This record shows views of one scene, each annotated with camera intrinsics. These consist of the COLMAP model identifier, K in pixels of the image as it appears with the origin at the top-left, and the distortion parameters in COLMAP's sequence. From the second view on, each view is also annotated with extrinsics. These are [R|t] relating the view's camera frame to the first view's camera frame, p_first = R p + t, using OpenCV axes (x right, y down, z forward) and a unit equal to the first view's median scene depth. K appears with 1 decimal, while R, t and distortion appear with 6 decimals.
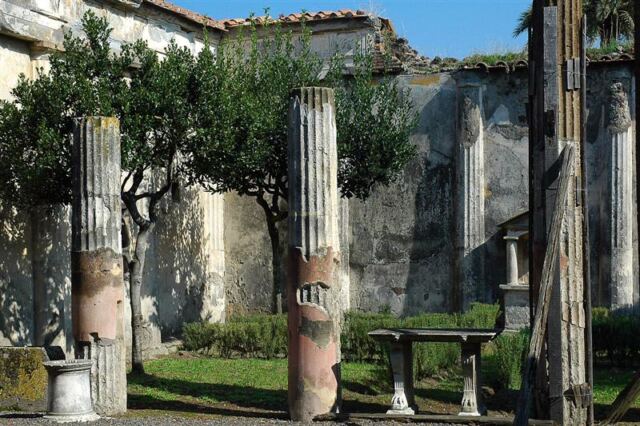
lens RADIAL K [[1079.5, 0, 320.0], [0, 1079.5, 213.0], [0, 0, 1]] dist [0.051605, 0.088988]
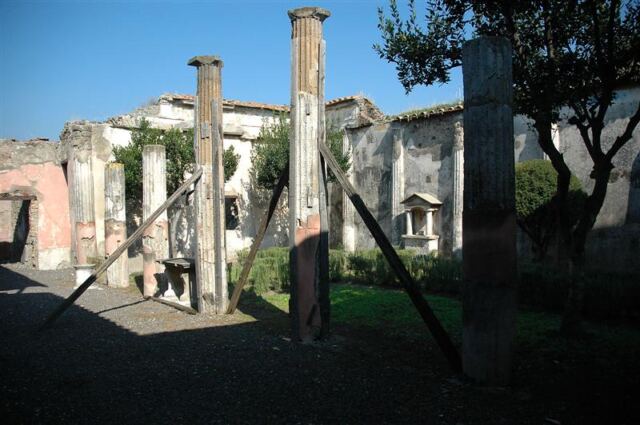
lens RADIAL K [[491.0, 0, 320.0], [0, 491.0, 212.5], [0, 0, 1]] dist [-0.178629, 0.155053]
pose [[0.871879, -0.004115, -0.489705, 0.439948], [0.022778, 0.999223, 0.032159, -0.002790], [0.489192, -0.039193, 0.871295, 0.189240]]
